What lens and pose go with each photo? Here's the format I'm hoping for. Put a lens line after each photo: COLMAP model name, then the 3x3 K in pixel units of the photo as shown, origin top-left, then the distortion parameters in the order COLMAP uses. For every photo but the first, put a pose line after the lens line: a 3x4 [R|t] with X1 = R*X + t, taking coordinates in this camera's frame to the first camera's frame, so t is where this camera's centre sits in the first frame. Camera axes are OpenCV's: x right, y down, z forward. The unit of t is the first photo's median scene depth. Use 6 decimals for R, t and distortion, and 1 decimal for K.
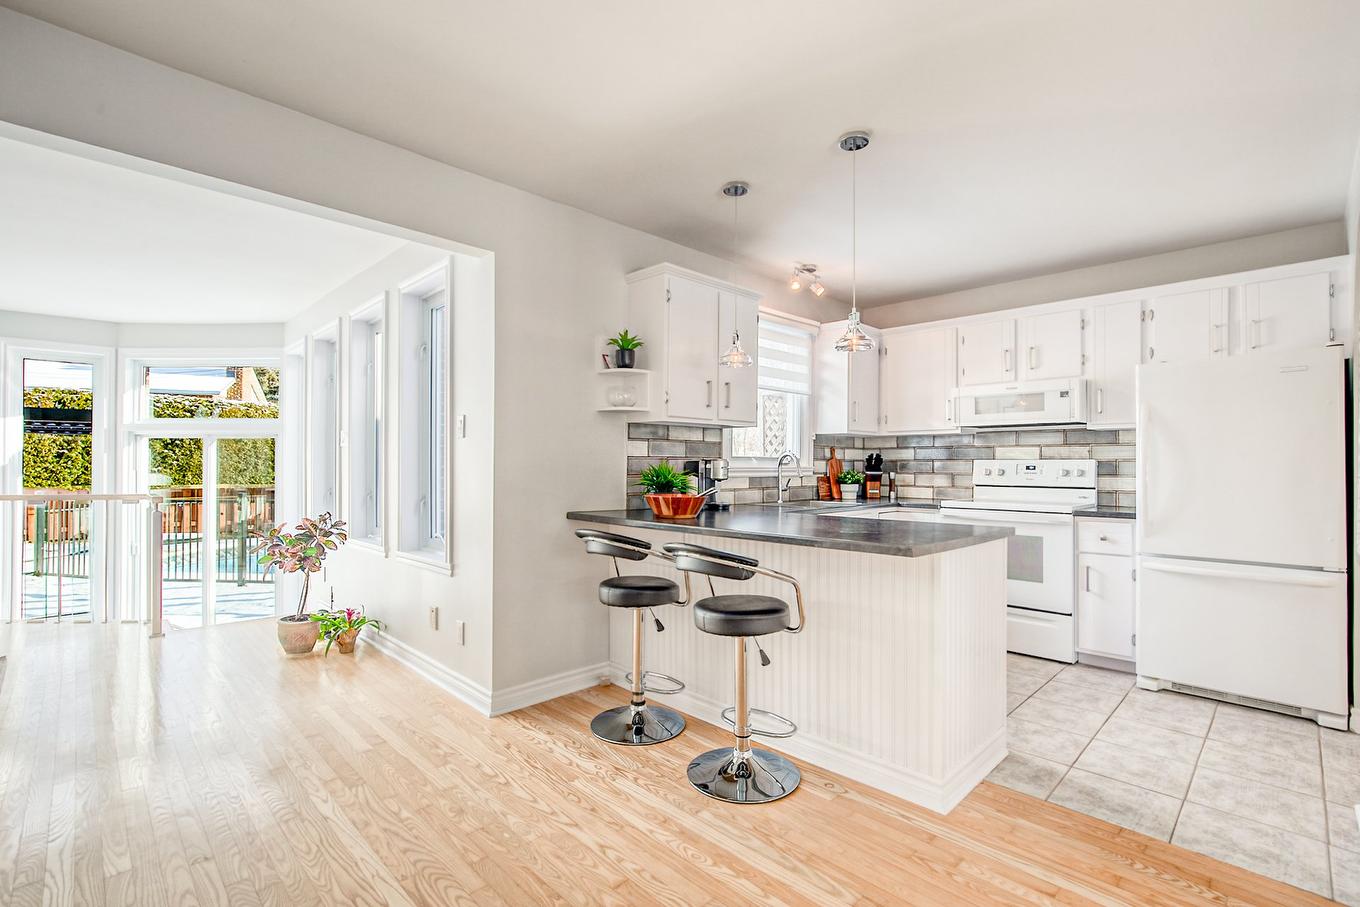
lens RADIAL K [[632.8, 0, 682.1], [0, 632.8, 458.1], [0, 0, 1]] dist [-0.015604, 0.001762]
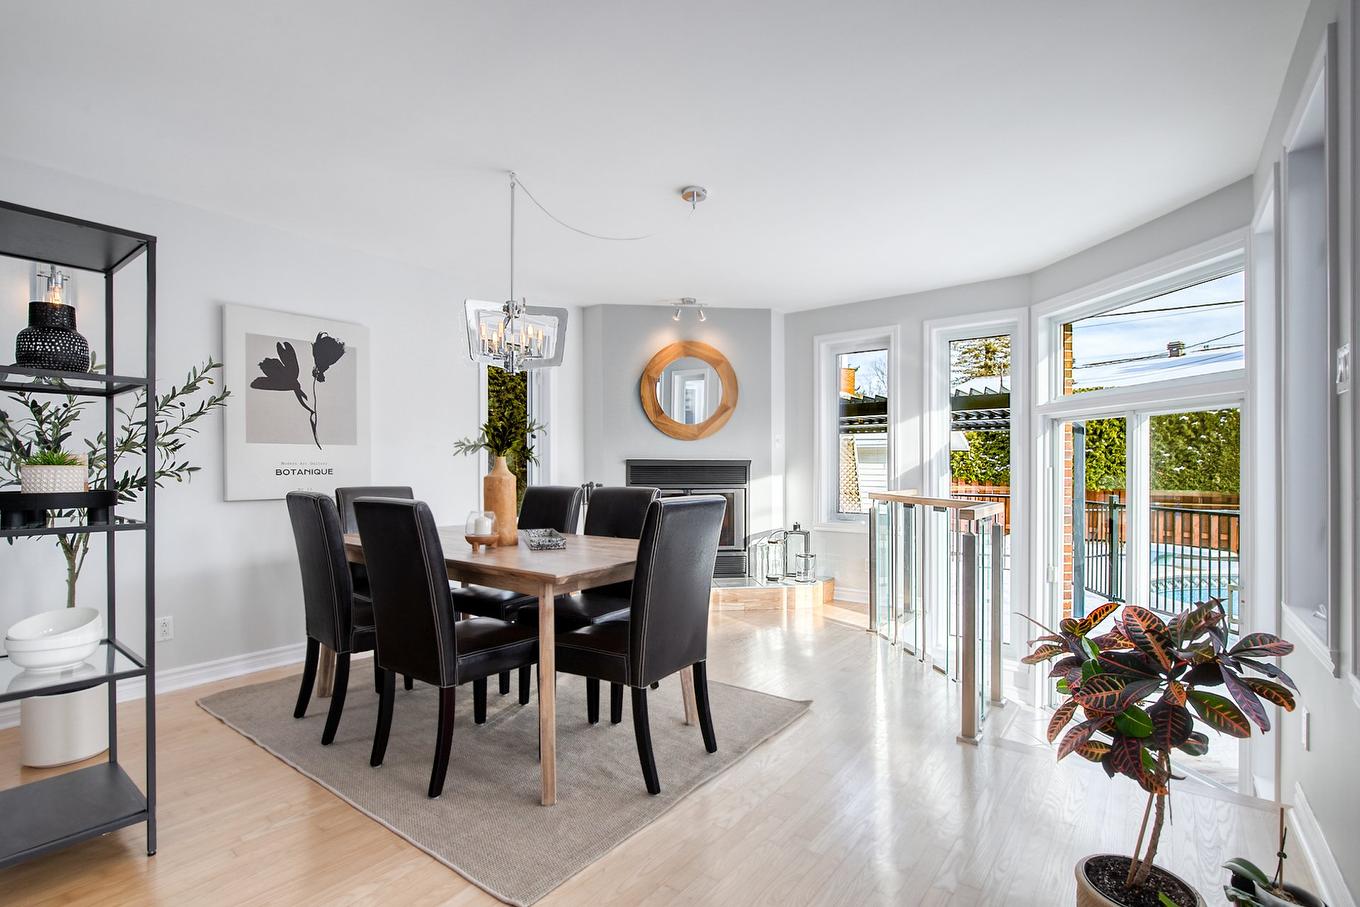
lens RADIAL K [[632.8, 0, 690.3], [0, 632.8, 466.3], [0, 0, 1]] dist [-0.015604, 0.001762]
pose [[0.151995, 0.000076, -0.988381, -0.392717], [0.008879, 0.999960, 0.001442, 0.028390], [0.988341, -0.008995, 0.151988, 0.899078]]
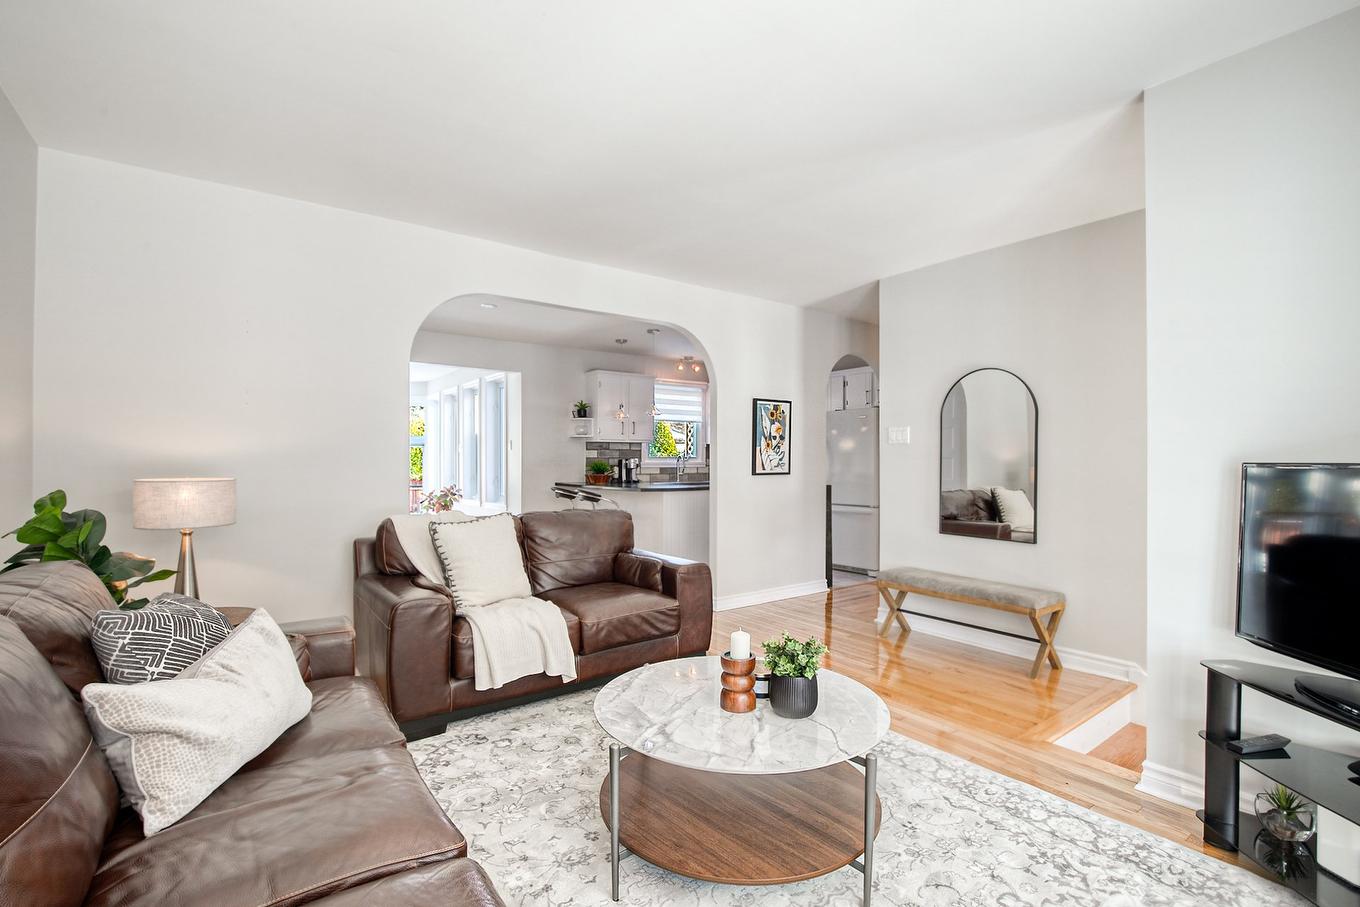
lens RADIAL K [[632.8, 0, 684.5], [0, 632.8, 457.8], [0, 0, 1]] dist [-0.015604, 0.001762]
pose [[0.990153, -0.002028, -0.139973, 0.342985], [0.002180, 0.999997, 0.000933, -0.001838], [0.139971, -0.001229, 0.990155, -0.680821]]
